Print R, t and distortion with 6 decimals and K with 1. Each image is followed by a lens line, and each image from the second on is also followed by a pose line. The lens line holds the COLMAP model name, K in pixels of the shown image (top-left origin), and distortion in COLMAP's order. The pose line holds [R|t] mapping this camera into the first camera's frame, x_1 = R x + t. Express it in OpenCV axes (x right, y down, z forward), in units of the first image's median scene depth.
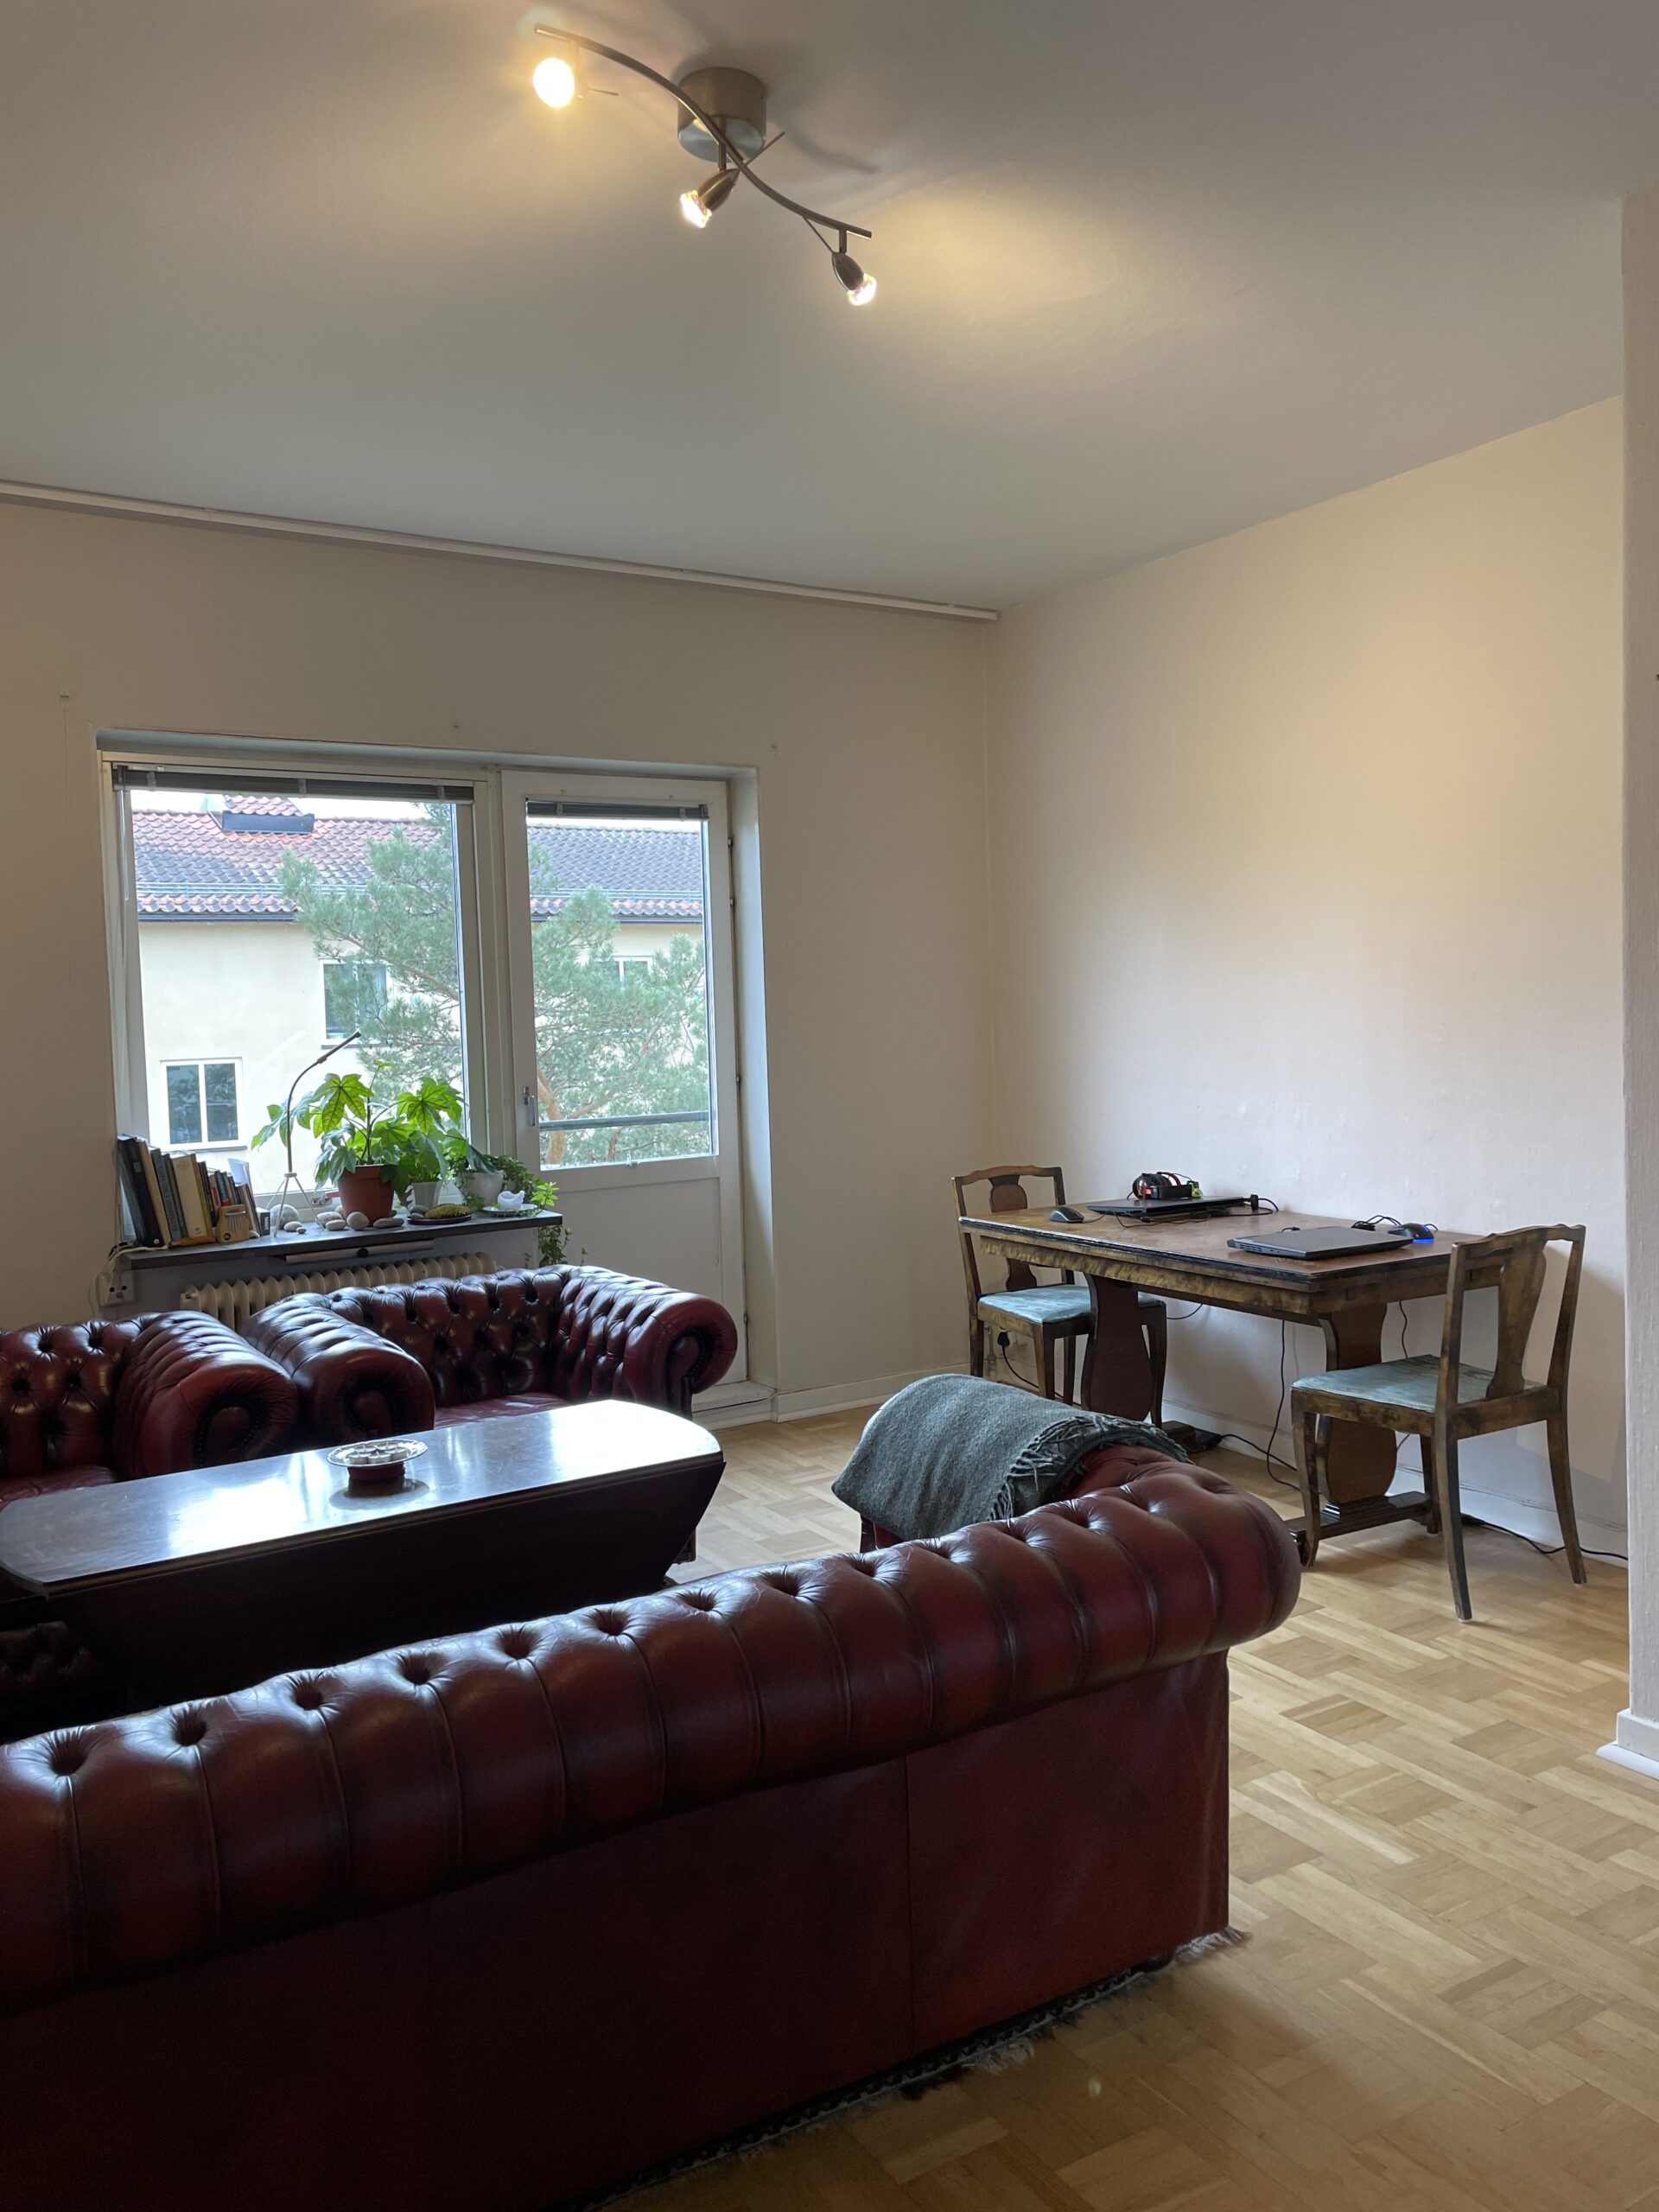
lens RADIAL K [[1657.2, 0, 829.5], [0, 1657.2, 1106.0], [0, 0, 1]] dist [0.110710, -0.150134]
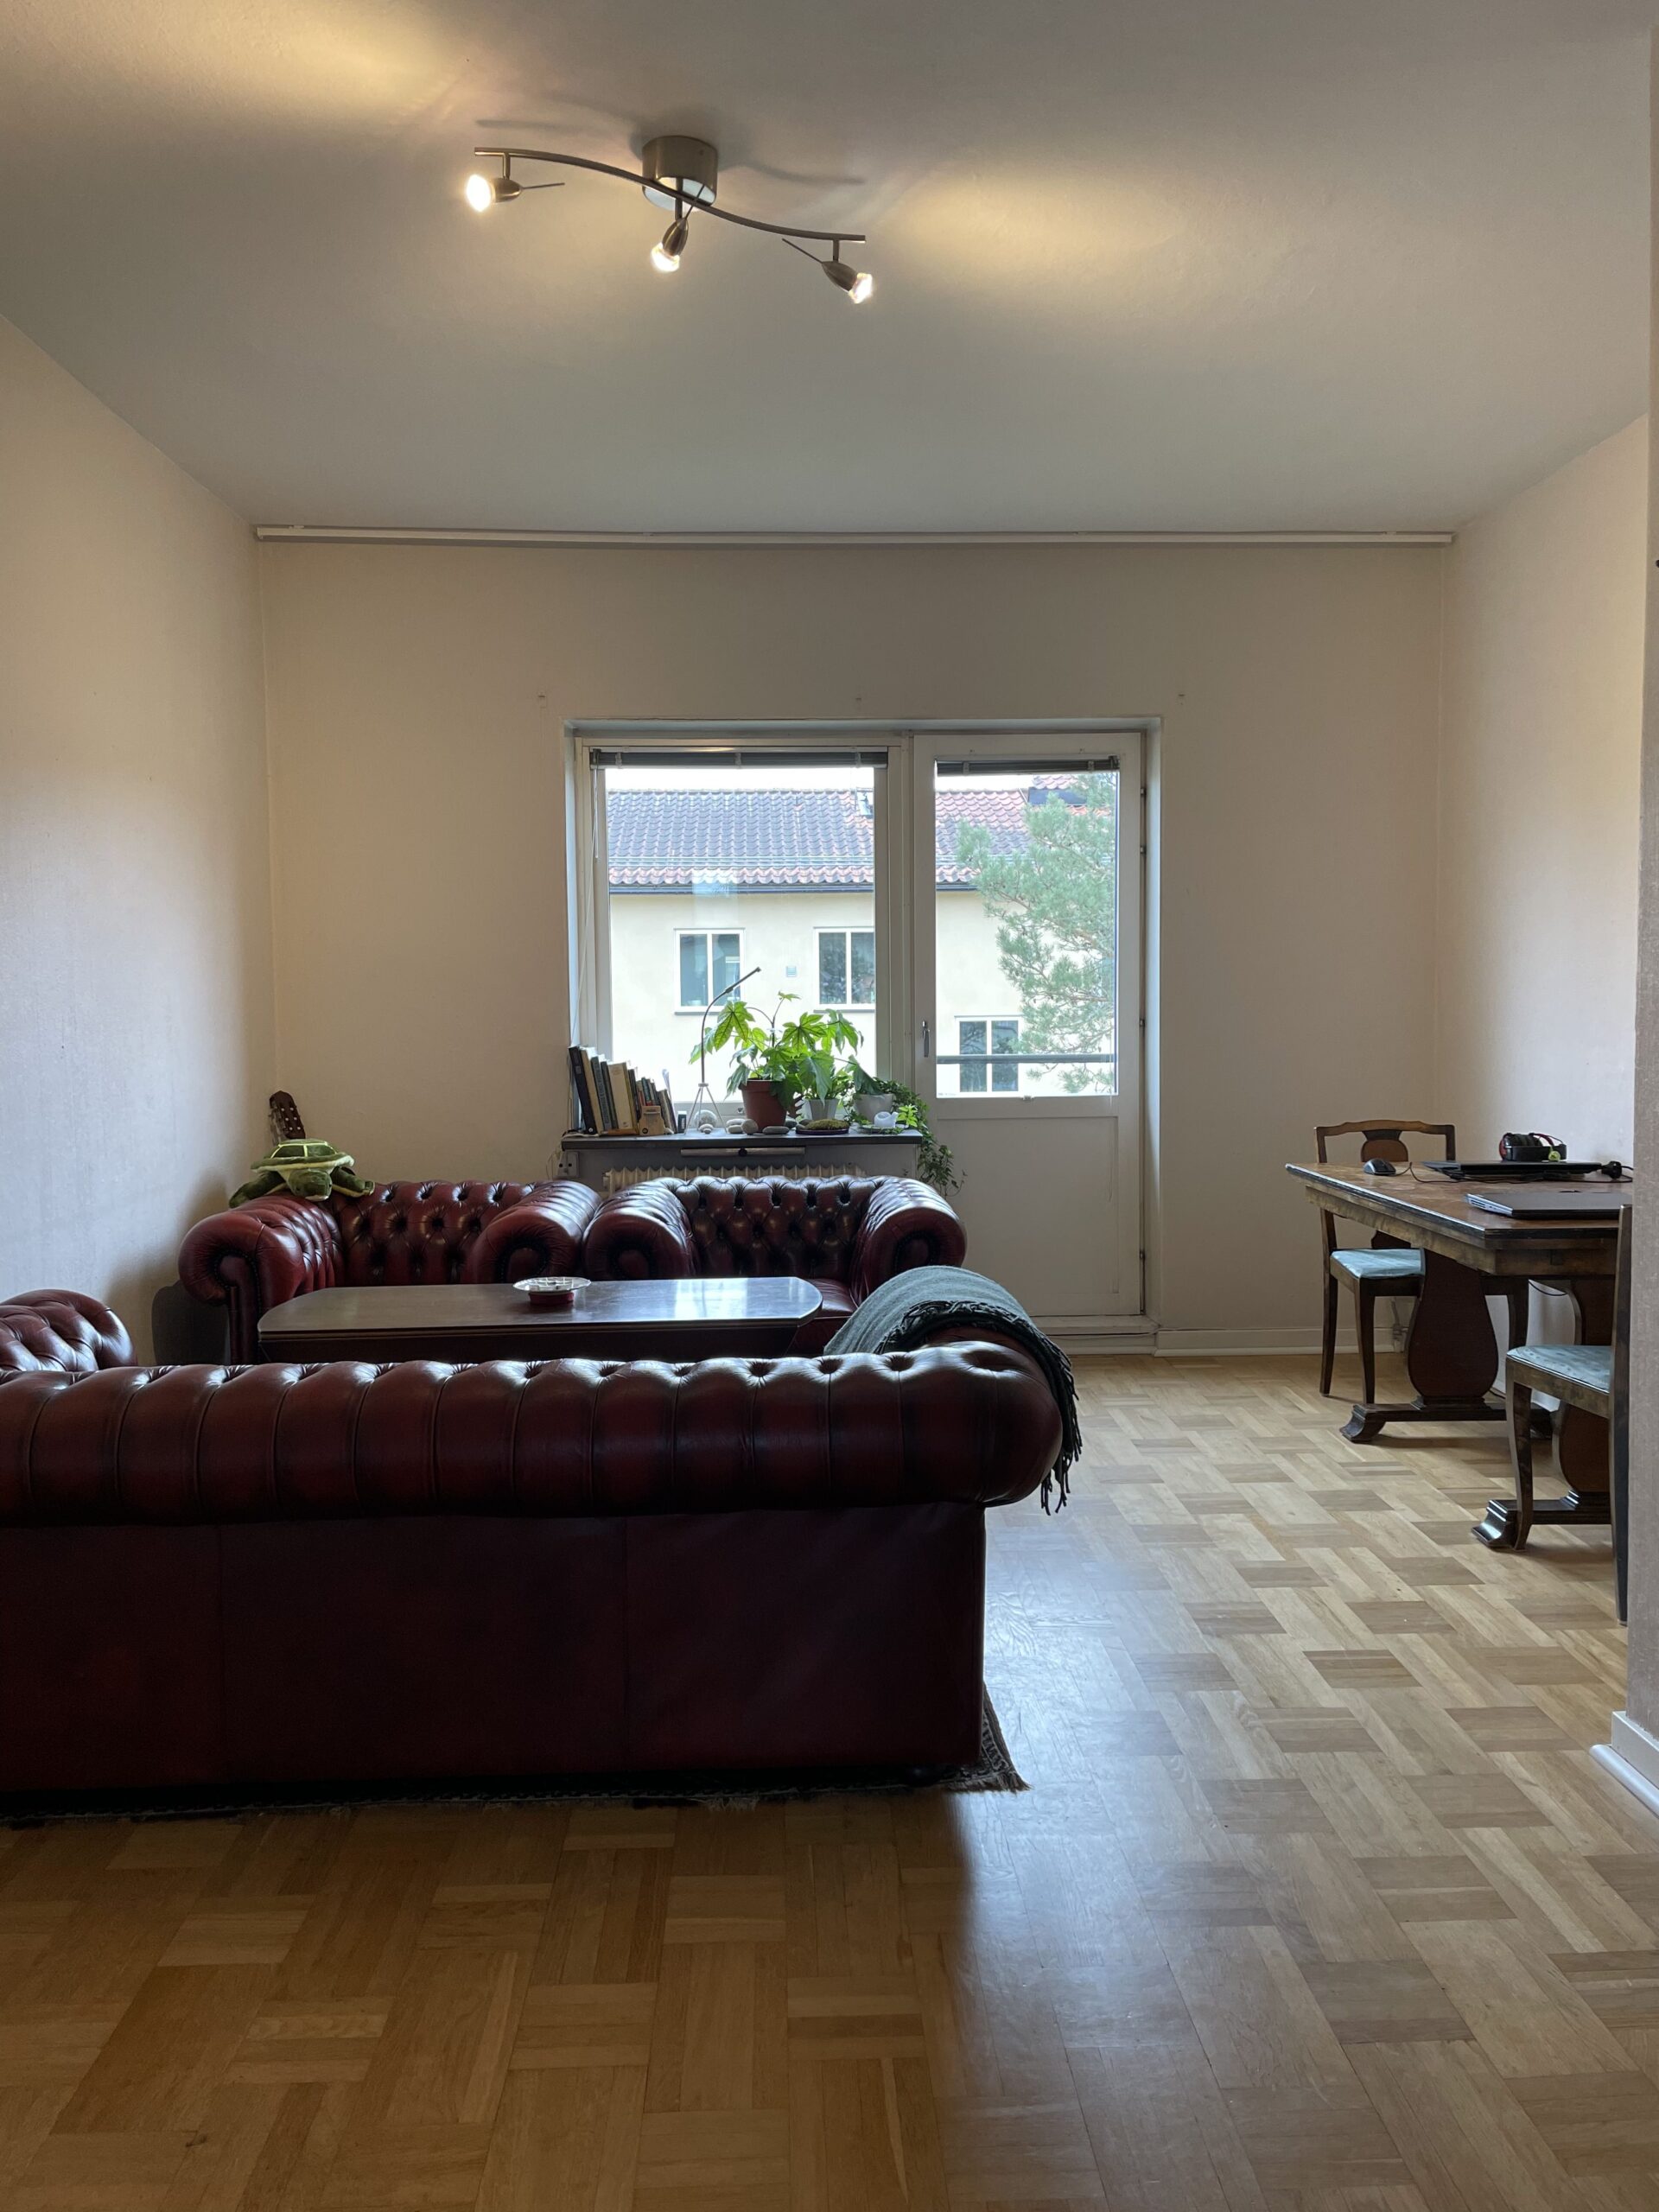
lens RADIAL K [[1657.2, 0, 829.5], [0, 1657.2, 1106.0], [0, 0, 1]] dist [0.110710, -0.150134]
pose [[0.875481, 0.054886, -0.480126, 0.329517], [-0.046233, 0.998485, 0.029839, 0.016453], [0.481036, -0.003926, 0.876692, 0.000221]]
